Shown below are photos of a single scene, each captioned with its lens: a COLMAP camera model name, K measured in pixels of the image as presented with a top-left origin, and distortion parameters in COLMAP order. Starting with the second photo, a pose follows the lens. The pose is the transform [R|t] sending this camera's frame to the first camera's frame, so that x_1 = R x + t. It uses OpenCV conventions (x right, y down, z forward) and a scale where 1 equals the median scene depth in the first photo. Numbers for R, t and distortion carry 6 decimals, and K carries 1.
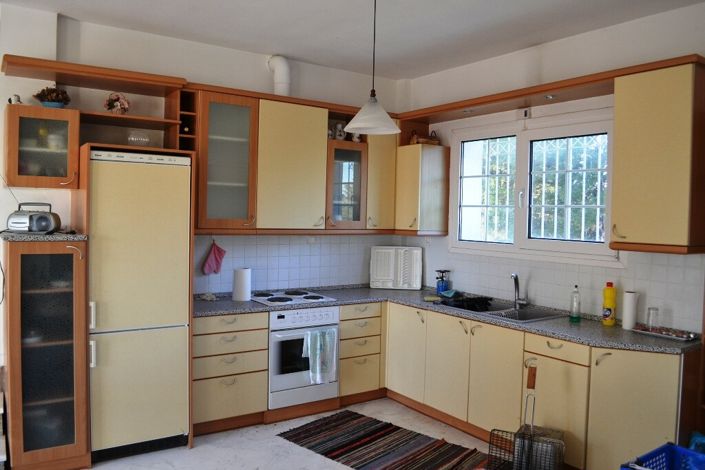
lens RADIAL K [[563.5, 0, 350.8], [0, 563.5, 232.2], [0, 0, 1]] dist [-0.070646, -0.009662]
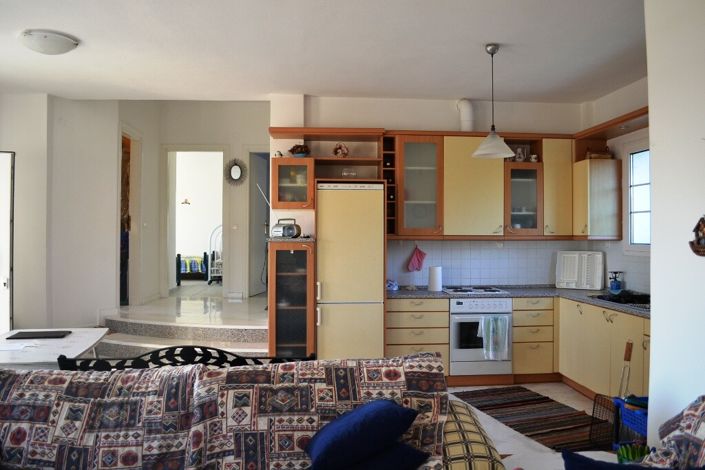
lens RADIAL K [[563.5, 0, 354.1], [0, 563.5, 234.4], [0, 0, 1]] dist [-0.070646, -0.009662]
pose [[0.864873, -0.022615, -0.501482, 0.313482], [0.002248, 0.999149, -0.041180, 0.045613], [0.501986, 0.034488, 0.864188, -0.232871]]
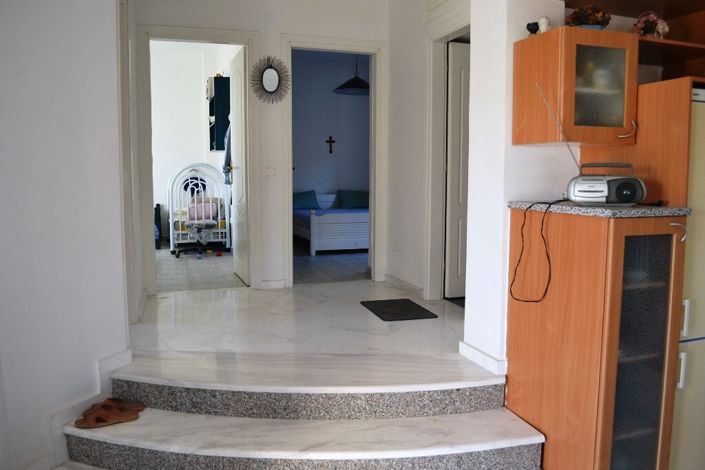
lens RADIAL K [[563.5, 0, 353.3], [0, 563.5, 229.6], [0, 0, 1]] dist [-0.070646, -0.009662]
pose [[0.961699, 0.003253, -0.274088, -0.540174], [0.014288, 0.997975, 0.061979, -0.012530], [0.273735, -0.063521, 0.959705, 0.158211]]
